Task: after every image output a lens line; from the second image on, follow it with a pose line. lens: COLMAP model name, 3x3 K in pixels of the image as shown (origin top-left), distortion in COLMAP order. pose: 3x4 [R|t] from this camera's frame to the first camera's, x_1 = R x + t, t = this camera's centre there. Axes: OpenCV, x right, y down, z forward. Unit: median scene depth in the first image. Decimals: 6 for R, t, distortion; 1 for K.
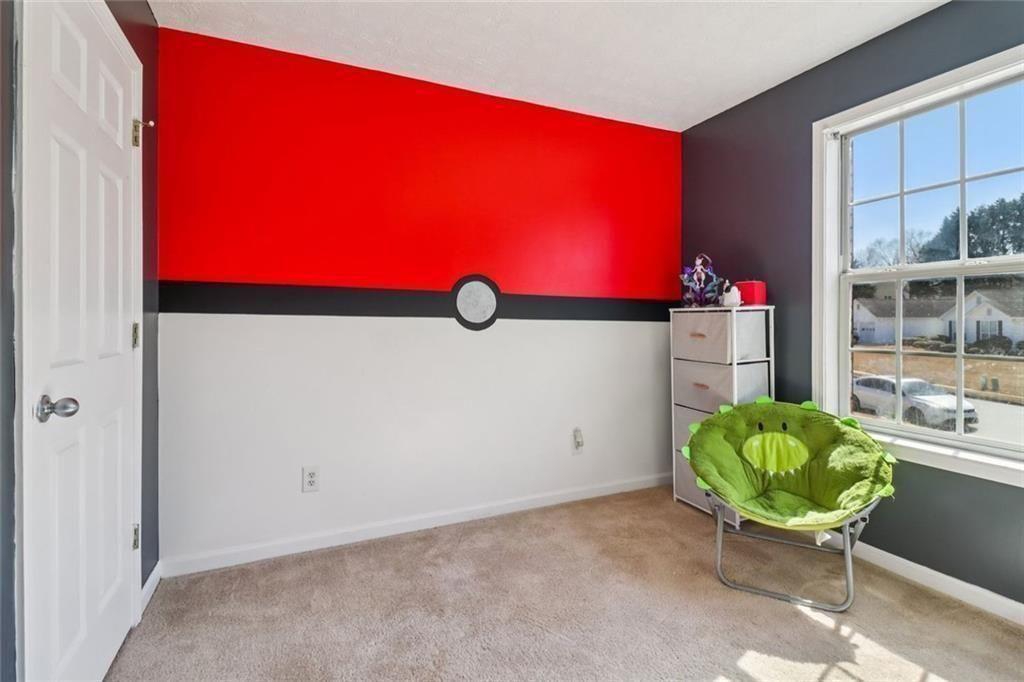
lens RADIAL K [[483.6, 0, 513.4], [0, 483.6, 322.3], [0, 0, 1]] dist [0.002075, -0.000331]
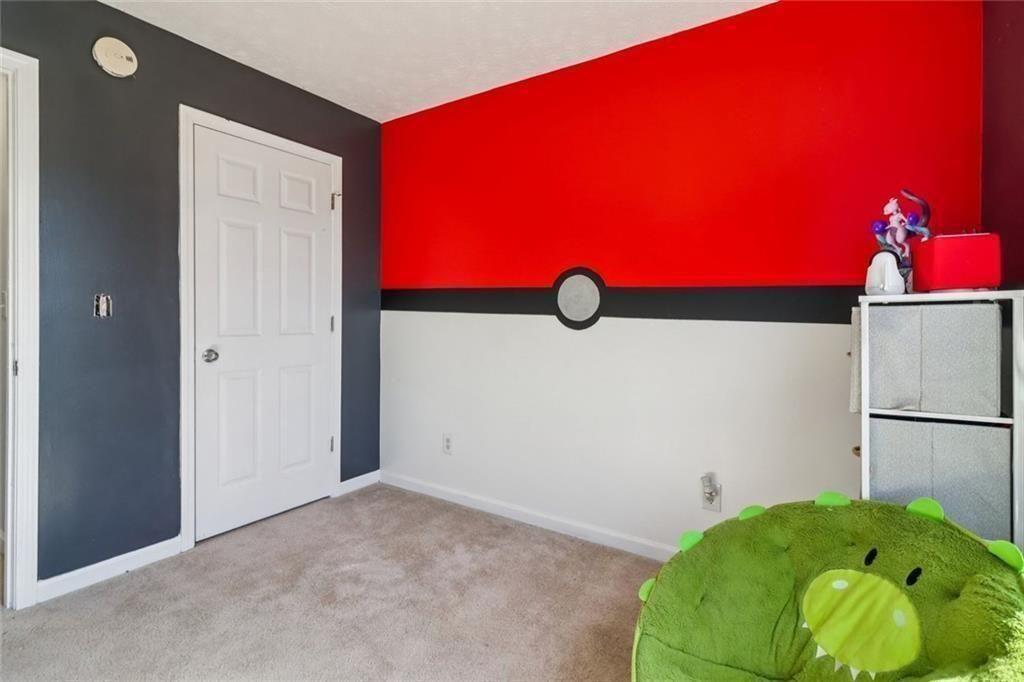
lens RADIAL K [[487.3, 0, 514.4], [0, 487.3, 326.9], [0, 0, 1]] dist [0.001622, -0.000086]
pose [[0.535749, 0.026784, -0.843952, 0.722932], [-0.015929, 0.999640, 0.021613, -0.006541], [0.844227, 0.001864, 0.535983, 0.472696]]
